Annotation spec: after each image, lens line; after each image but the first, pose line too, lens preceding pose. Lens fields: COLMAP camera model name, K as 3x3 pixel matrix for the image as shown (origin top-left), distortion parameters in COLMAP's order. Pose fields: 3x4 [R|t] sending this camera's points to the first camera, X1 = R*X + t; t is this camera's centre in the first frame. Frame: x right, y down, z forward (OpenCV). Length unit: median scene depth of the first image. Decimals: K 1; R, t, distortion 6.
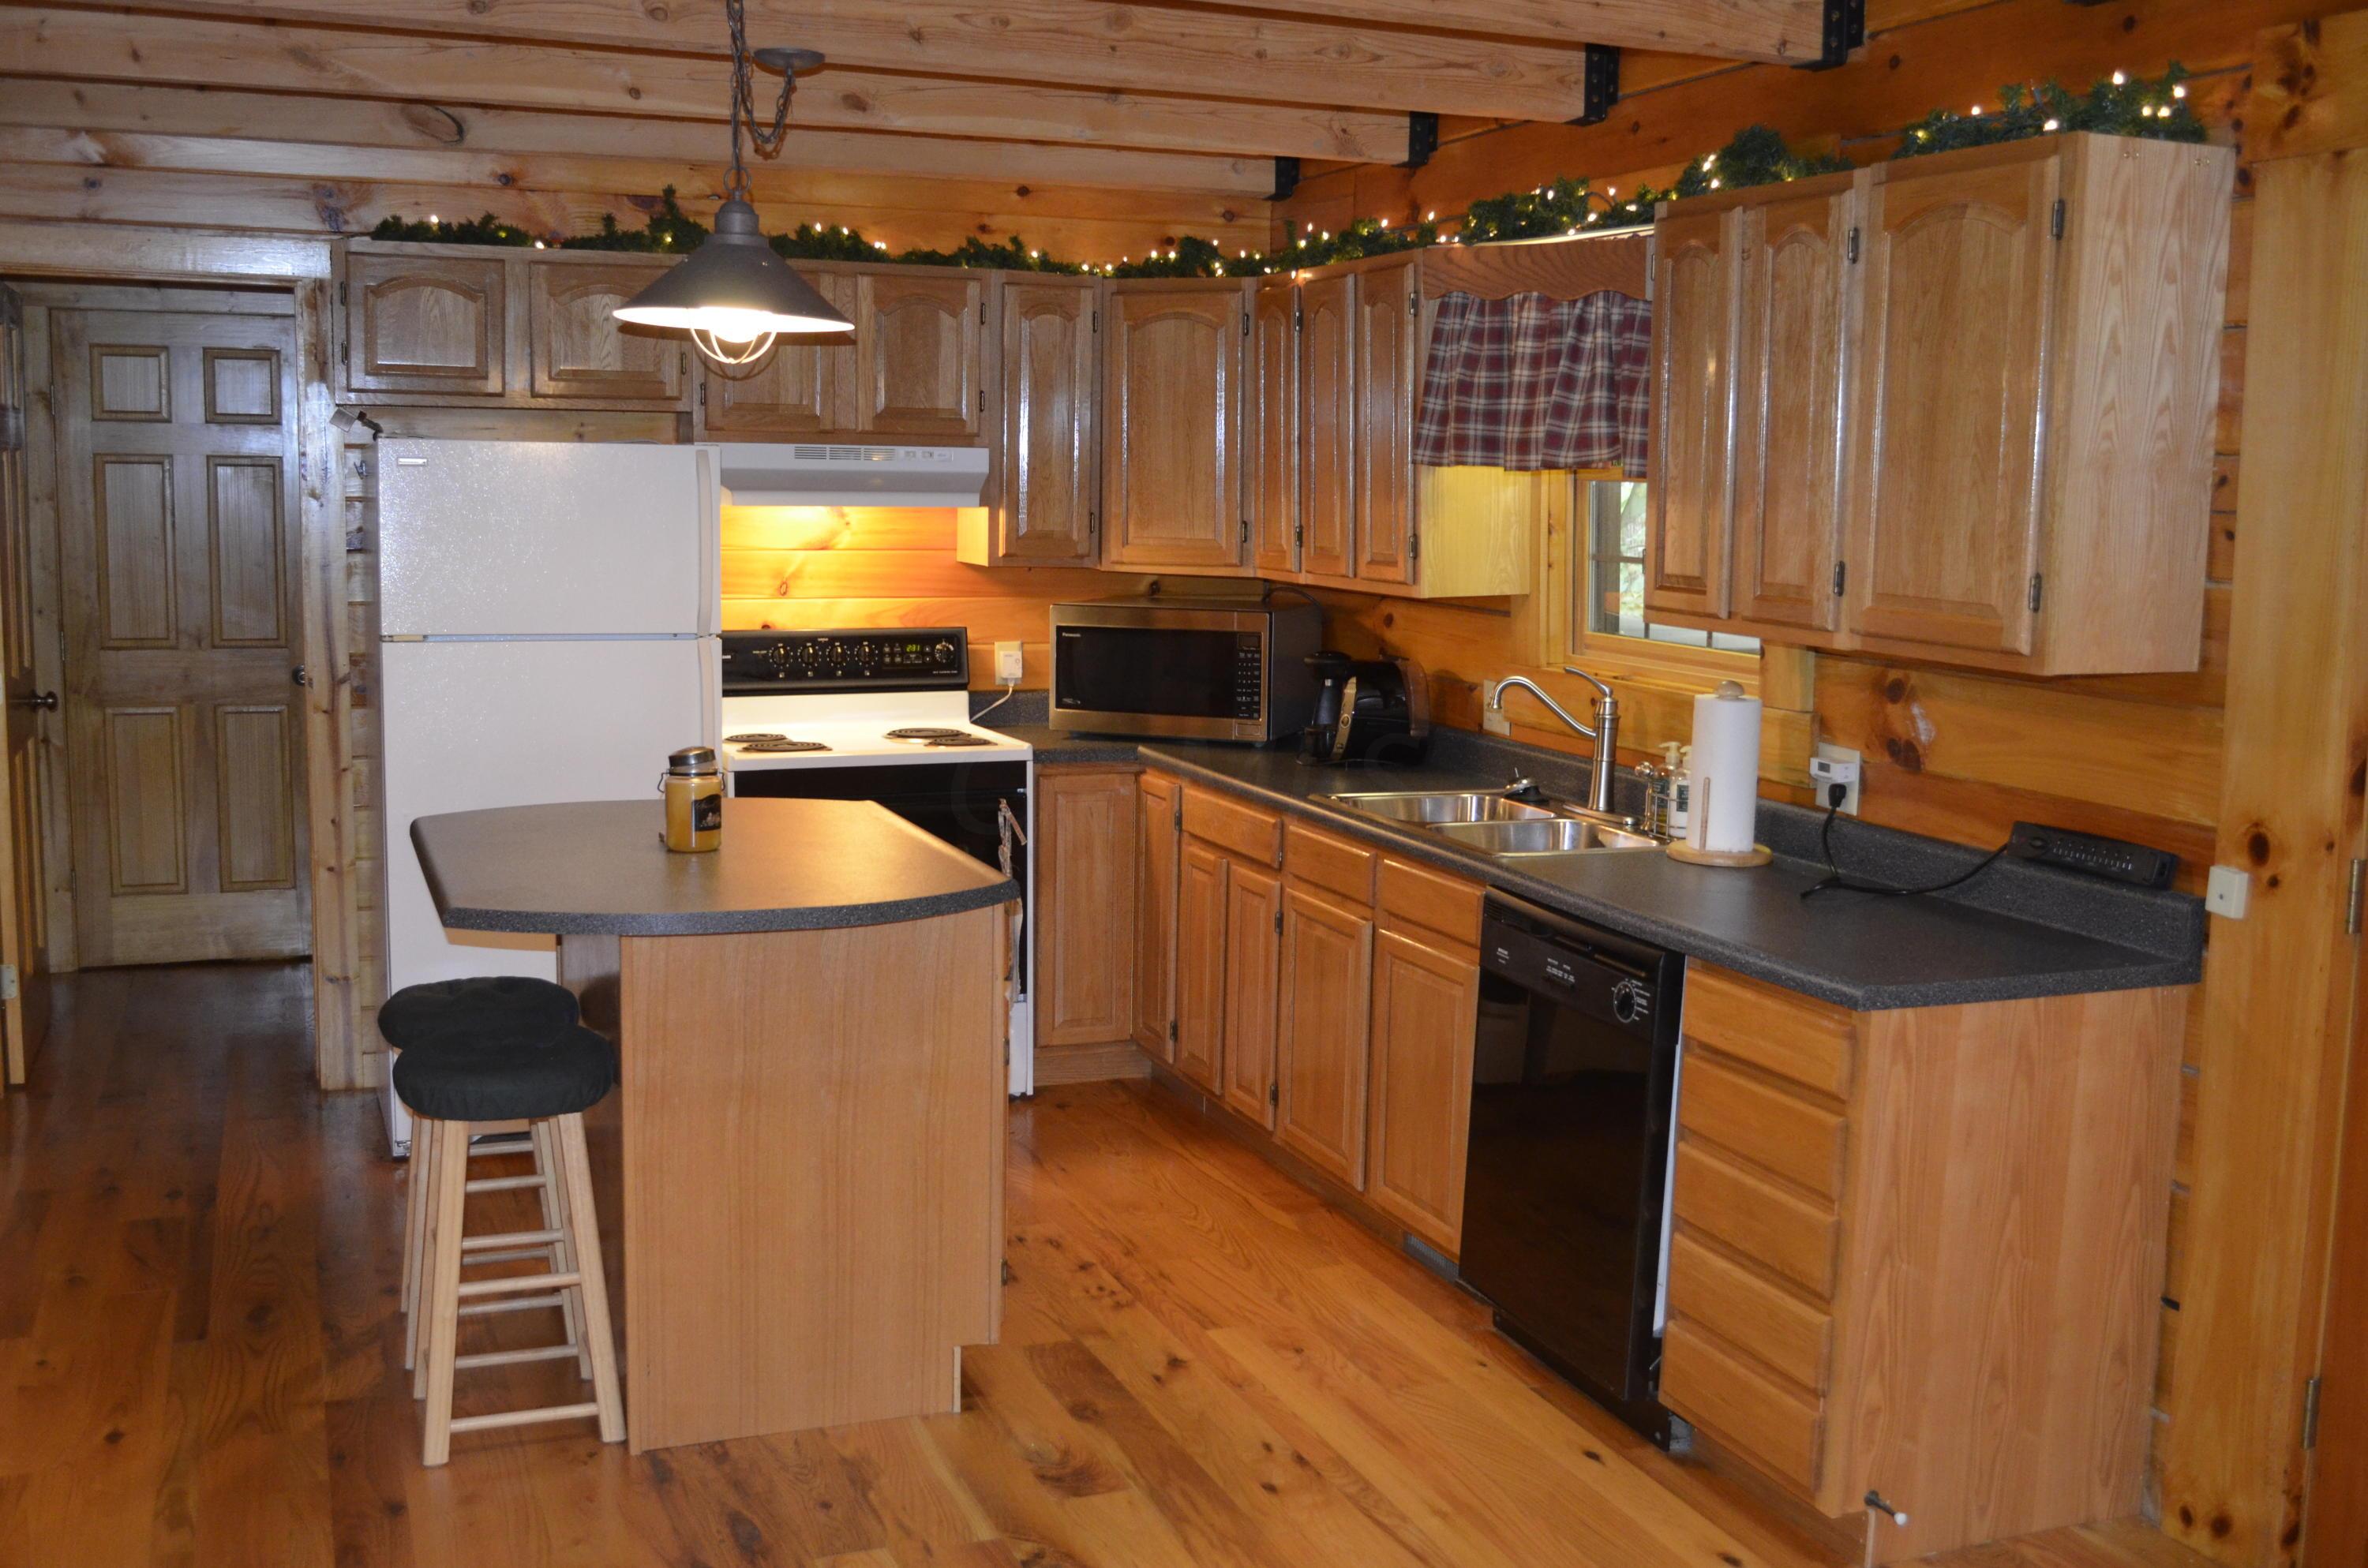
lens RADIAL K [[2291.8, 0, 1179.9], [0, 2291.8, 779.4], [0, 0, 1]] dist [-0.063443, 0.000000]
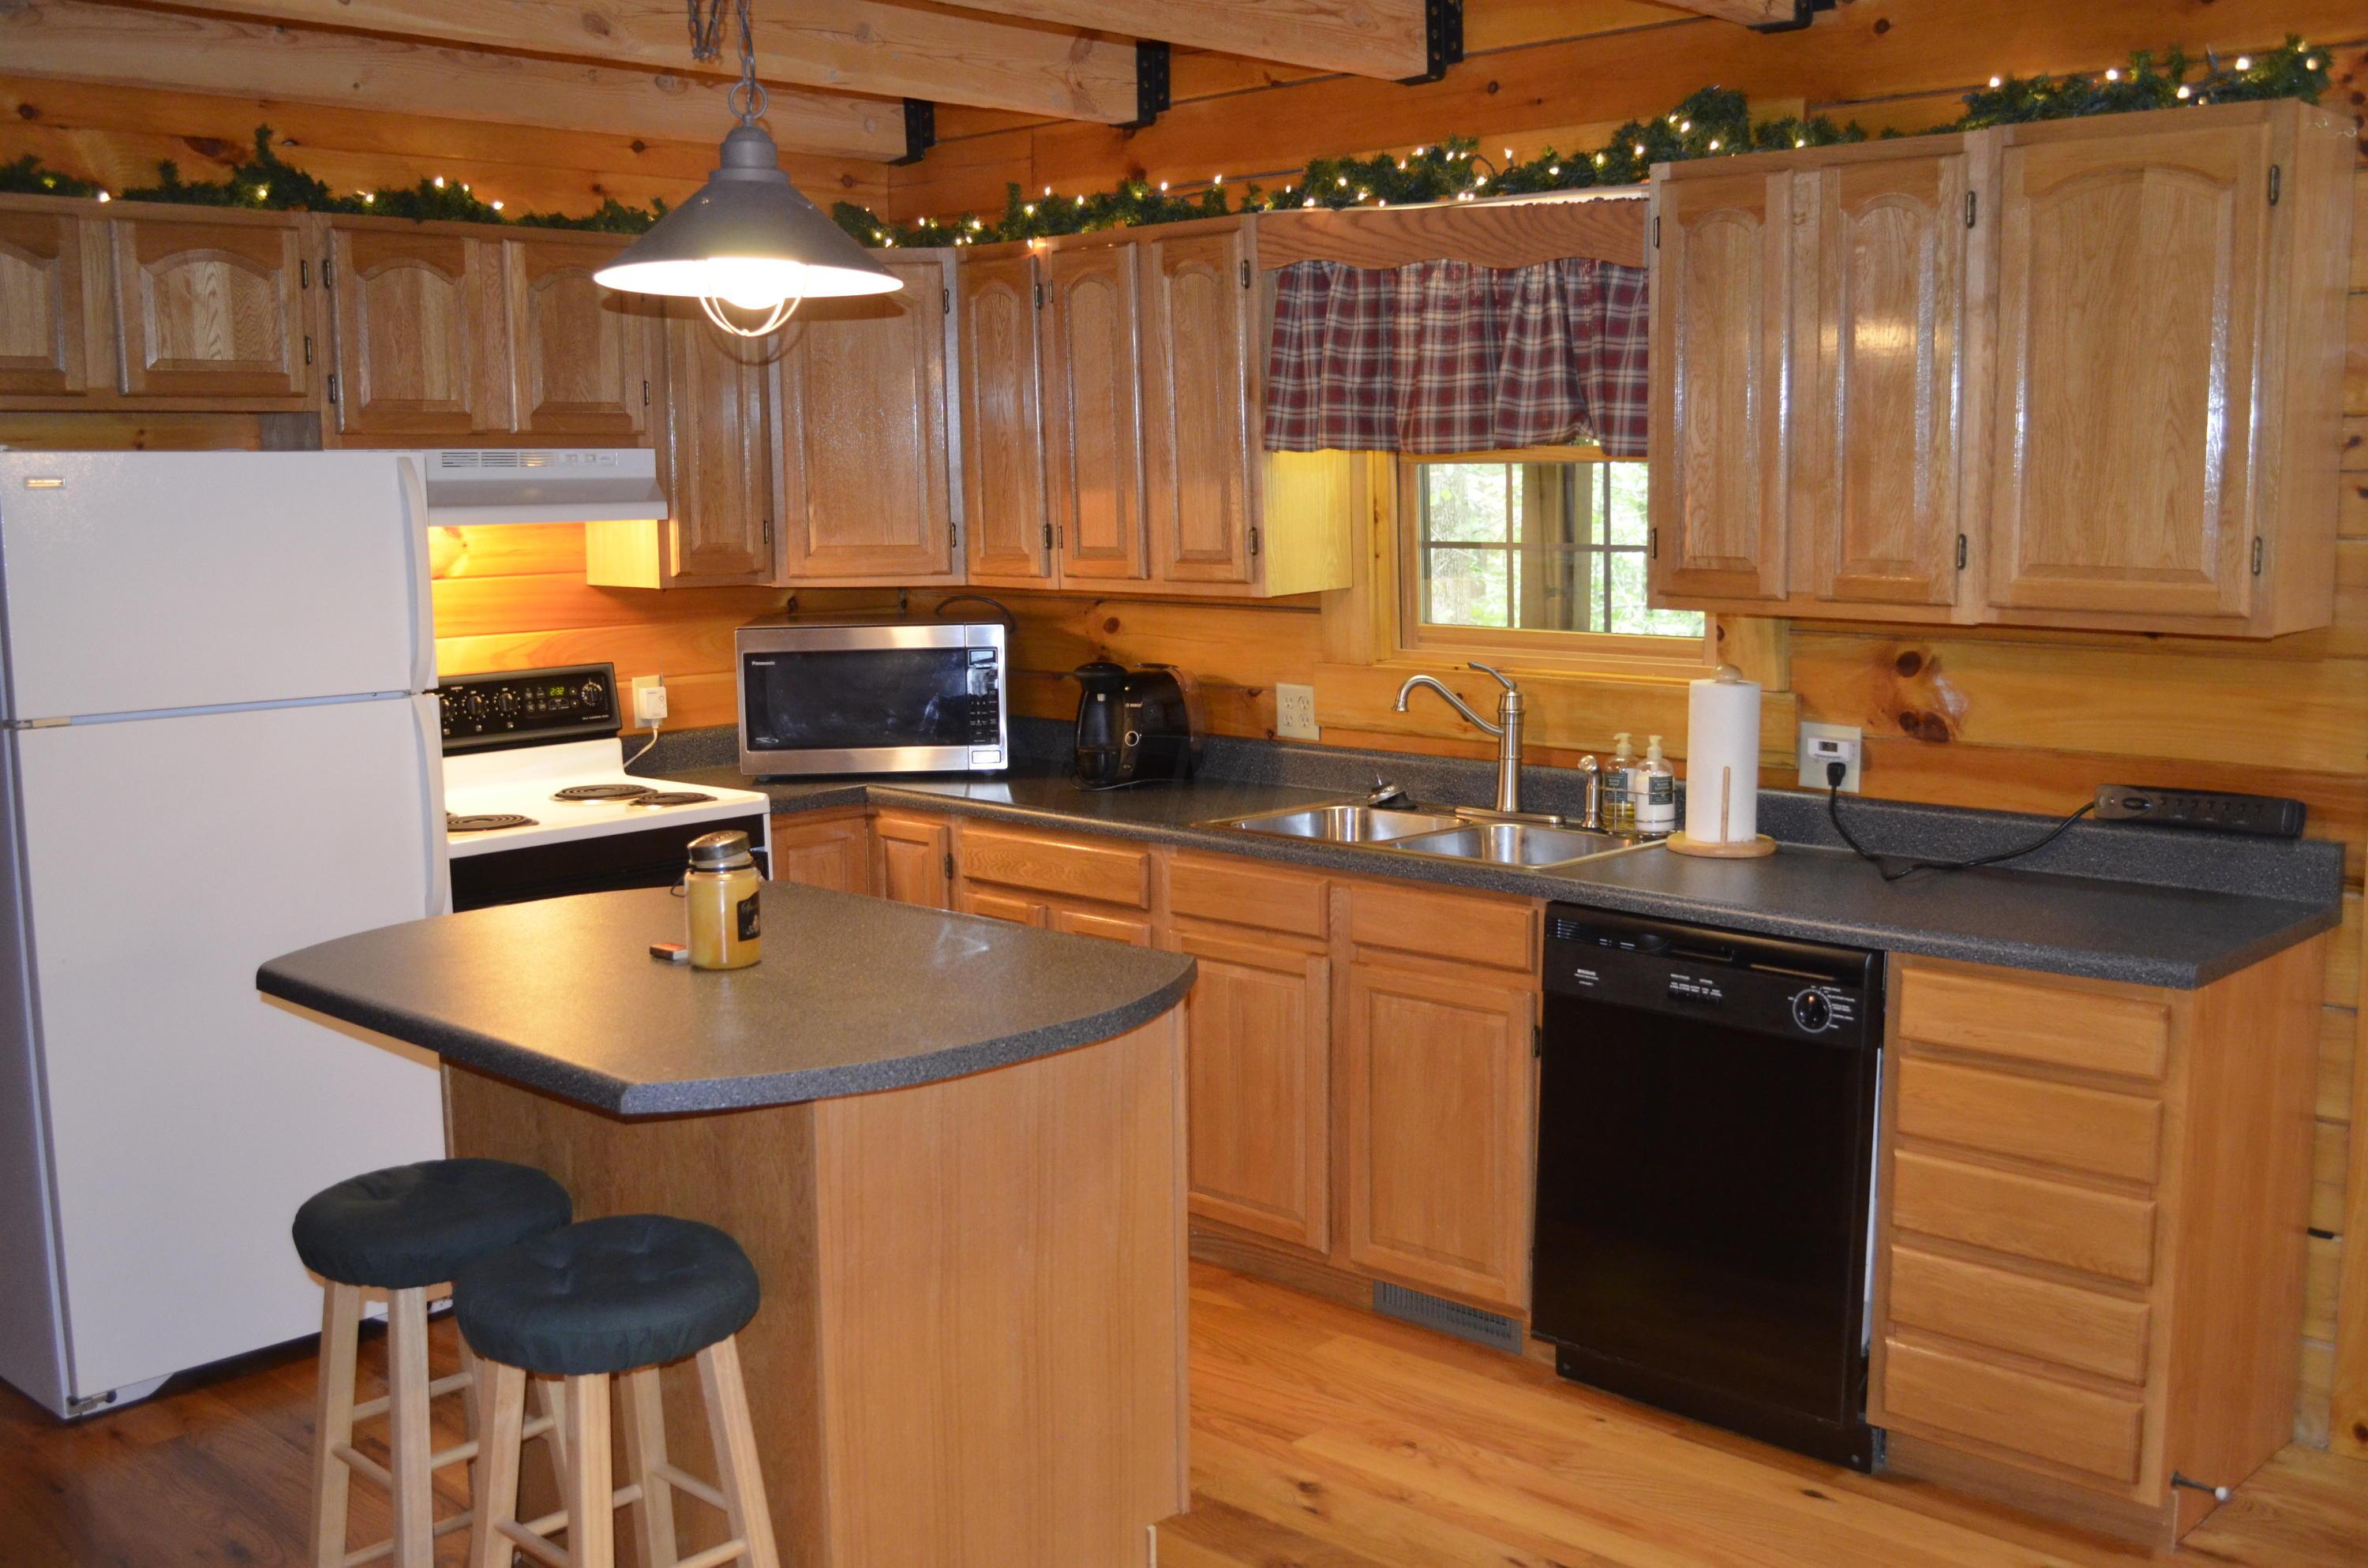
lens RADIAL K [[2291.8, 0, 1191.9], [0, 2291.8, 781.7], [0, 0, 1]] dist [-0.063443, 0.000000]
pose [[0.908561, -0.083422, 0.409339, -0.323829], [0.082762, 0.996381, 0.019361, -0.028039], [-0.409472, 0.016287, 0.912177, 0.193281]]
